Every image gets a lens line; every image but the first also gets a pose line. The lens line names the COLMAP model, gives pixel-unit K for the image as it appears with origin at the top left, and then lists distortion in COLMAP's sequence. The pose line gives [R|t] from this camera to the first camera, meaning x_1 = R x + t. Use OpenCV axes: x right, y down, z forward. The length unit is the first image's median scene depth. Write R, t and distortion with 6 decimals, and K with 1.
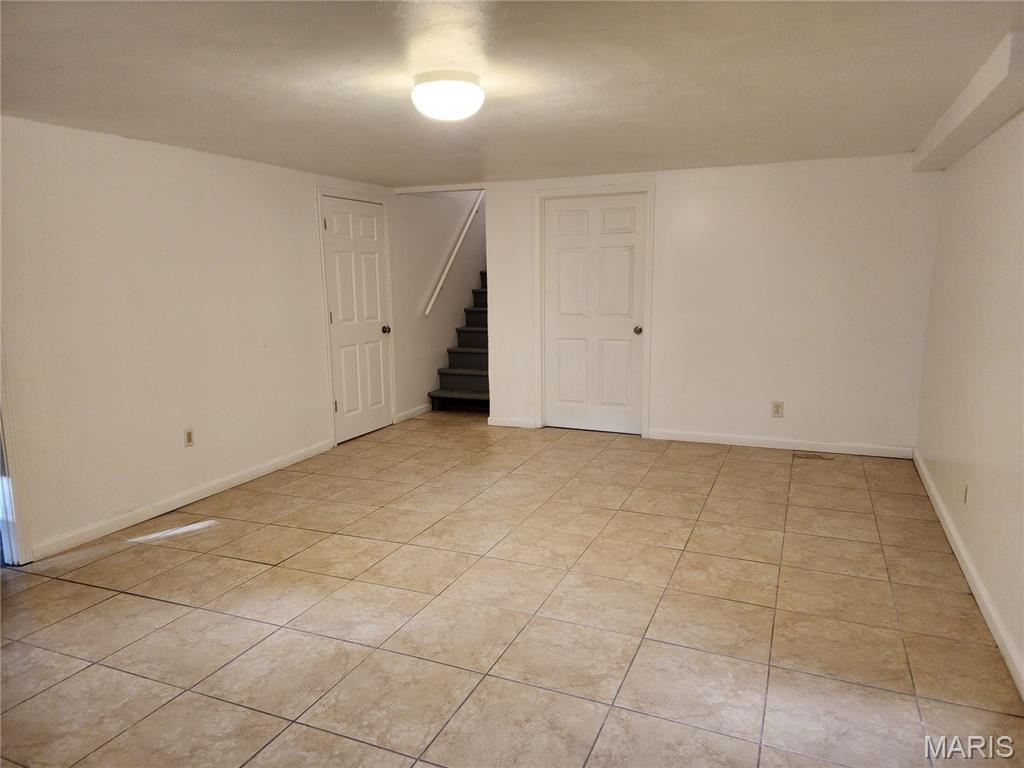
lens RADIAL K [[681.8, 0, 514.9], [0, 681.8, 383.4], [0, 0, 1]] dist [0.074077, -0.060538]
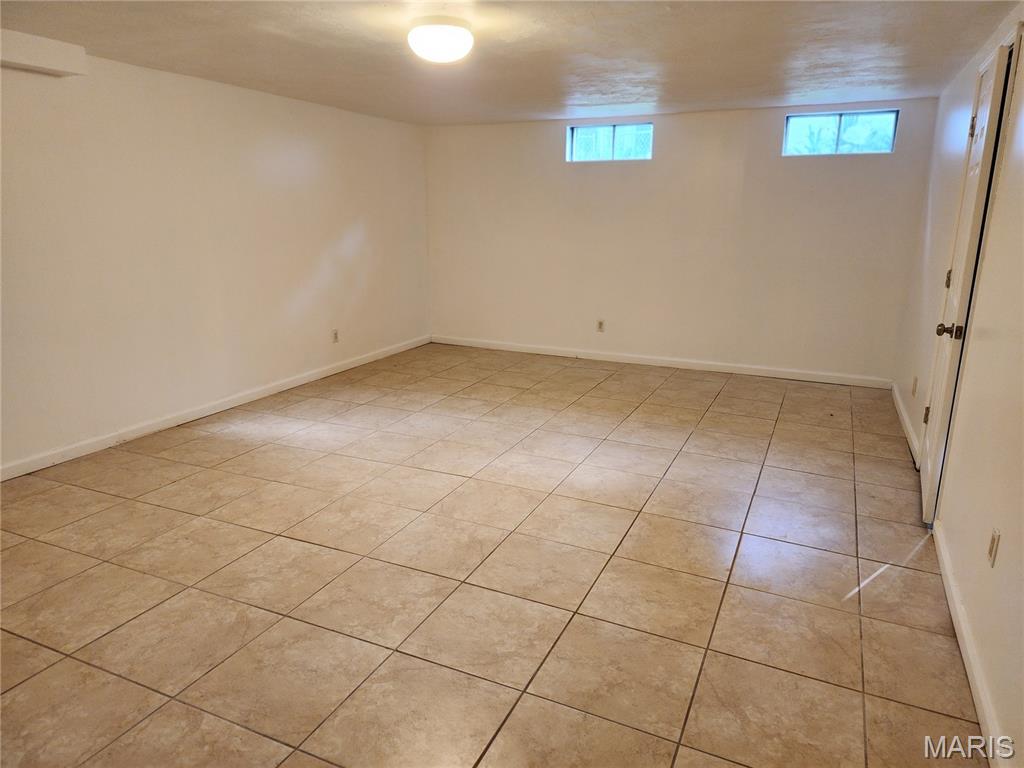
lens RADIAL K [[681.8, 0, 512.7], [0, 681.8, 383.5], [0, 0, 1]] dist [0.074077, -0.060538]
pose [[-0.999700, -0.001773, 0.024440, -0.197496], [0.008191, 0.915821, 0.401503, -0.294710], [-0.023095, 0.401582, -0.915532, 1.856277]]
